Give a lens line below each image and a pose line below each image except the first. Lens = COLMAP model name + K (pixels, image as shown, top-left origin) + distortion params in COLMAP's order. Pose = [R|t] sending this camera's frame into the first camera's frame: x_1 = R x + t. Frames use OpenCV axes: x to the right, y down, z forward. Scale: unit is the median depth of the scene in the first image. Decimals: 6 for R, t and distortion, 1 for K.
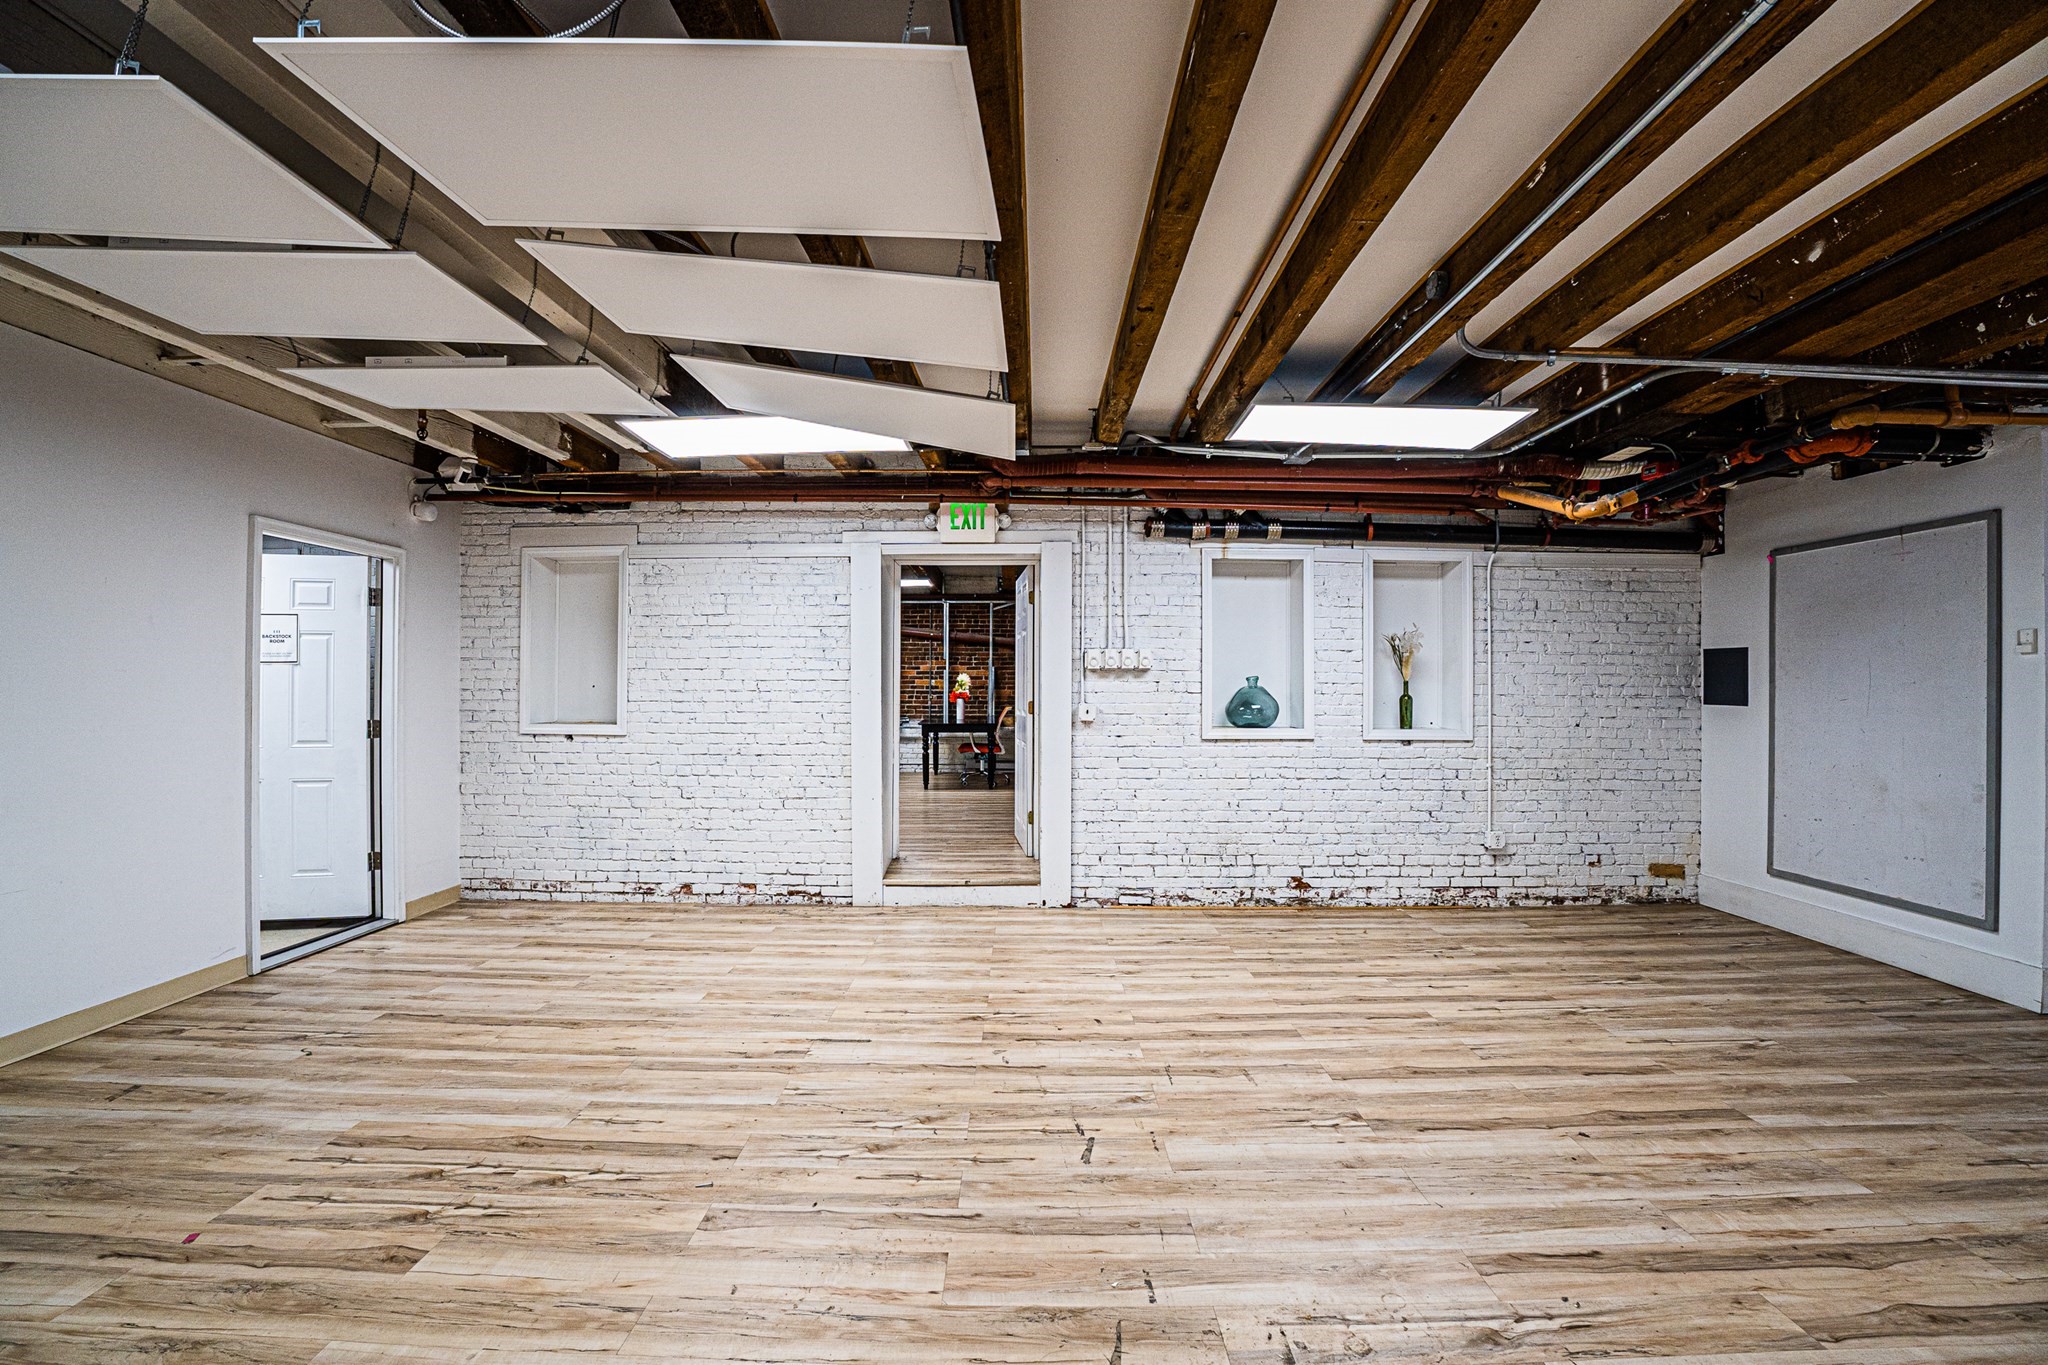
lens RADIAL K [[893.8, 0, 1018.9], [0, 893.8, 683.5], [0, 0, 1]] dist [-0.066915, 0.013650]
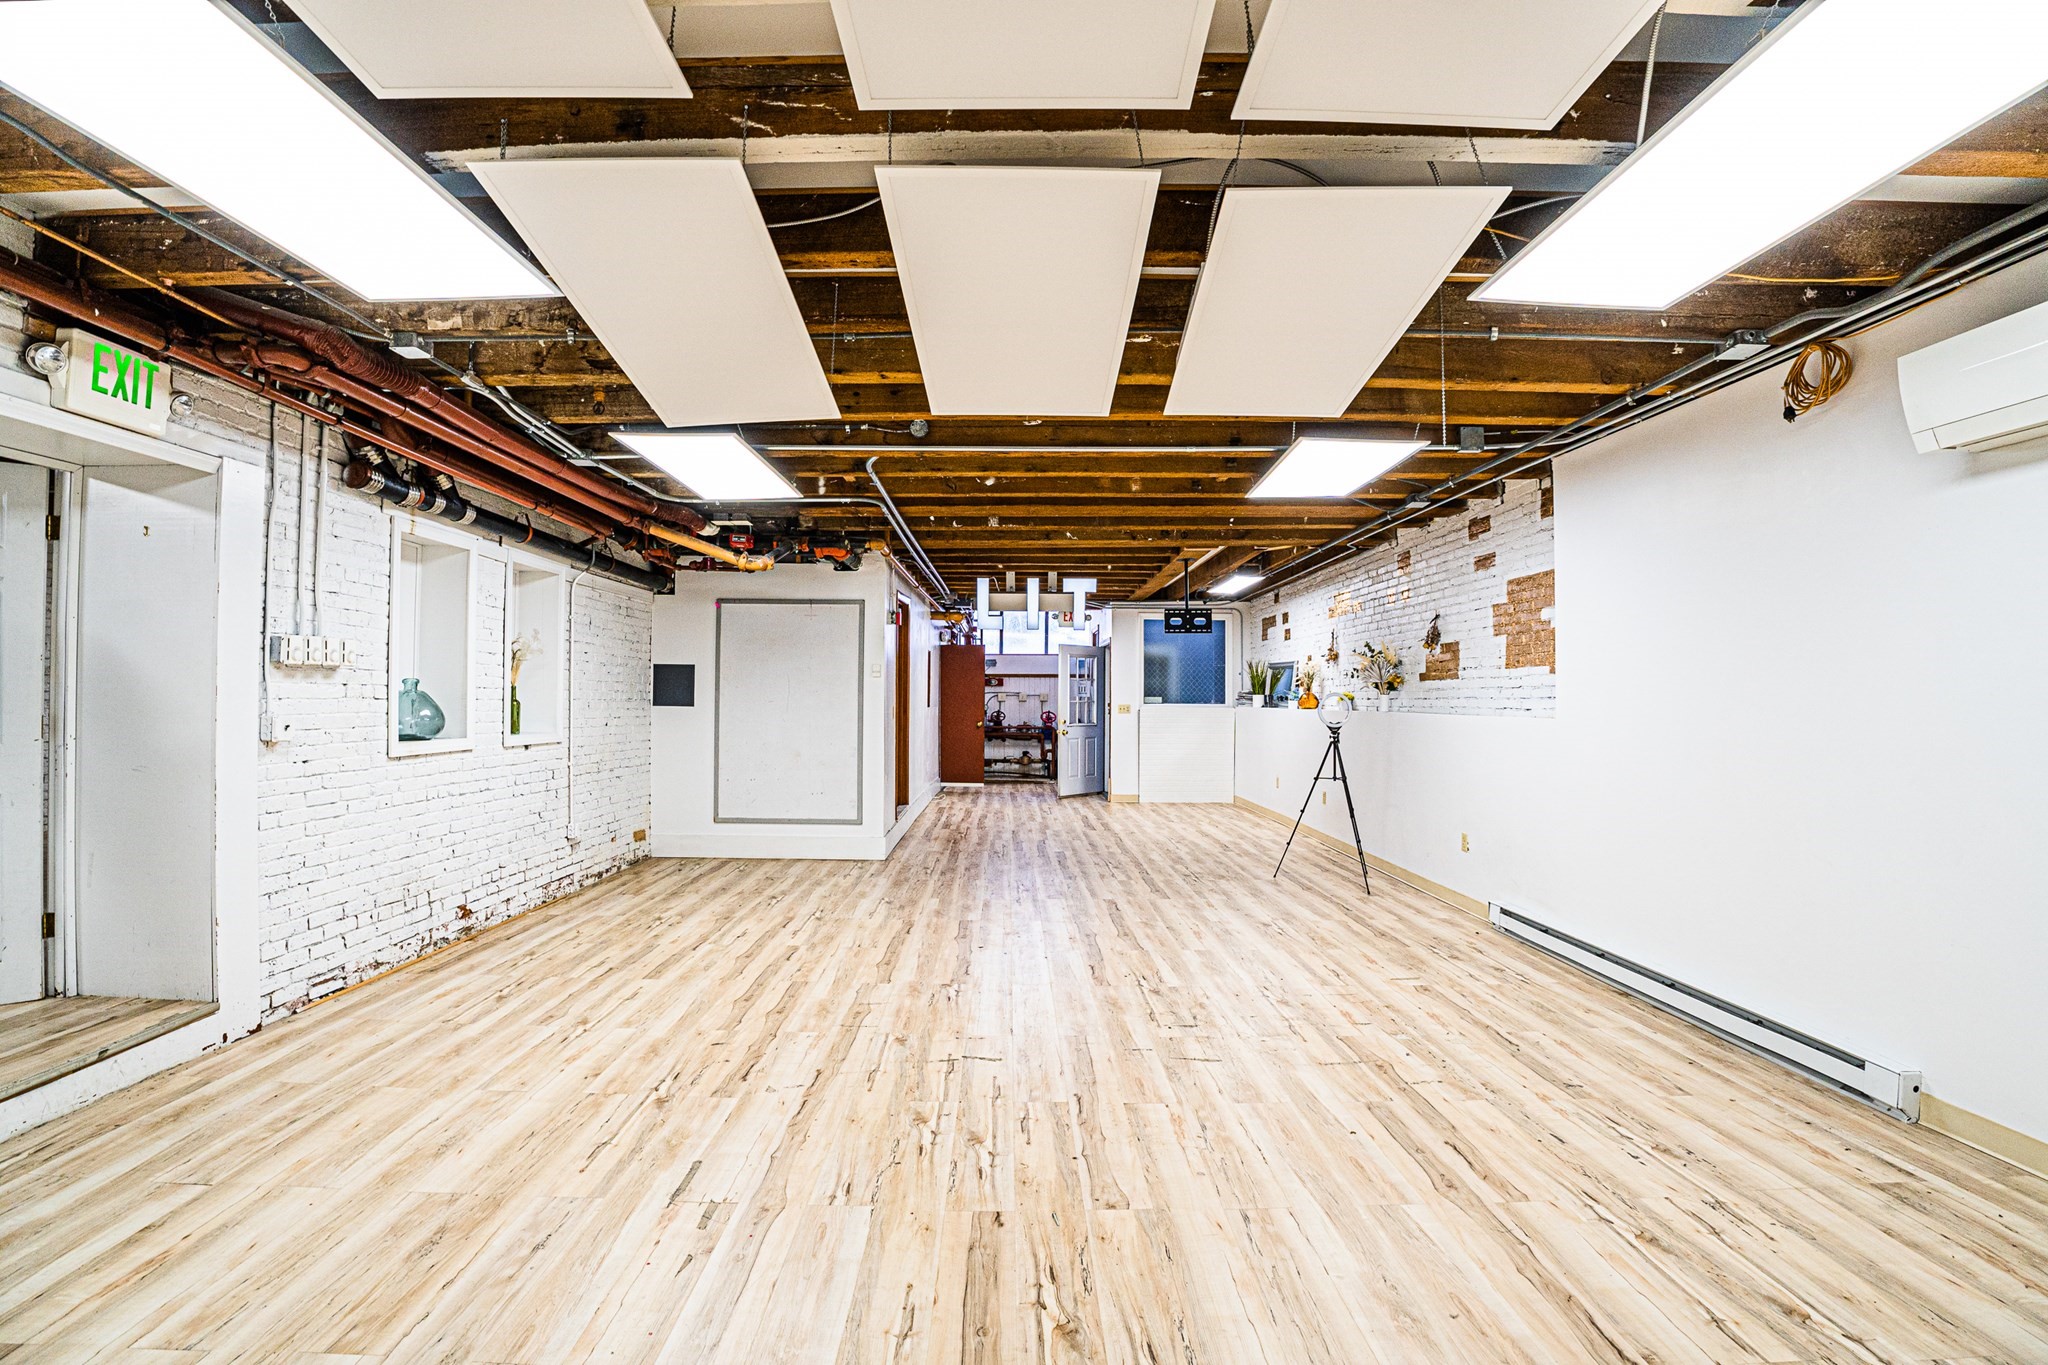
lens RADIAL K [[893.8, 0, 1017.2], [0, 893.8, 683.5], [0, 0, 1]] dist [-0.066915, 0.013650]
pose [[-0.015811, 0.012084, 0.999802, -0.590700], [-0.010484, 0.999870, -0.012251, 0.000383], [-0.999820, -0.010676, -0.015682, 0.473741]]
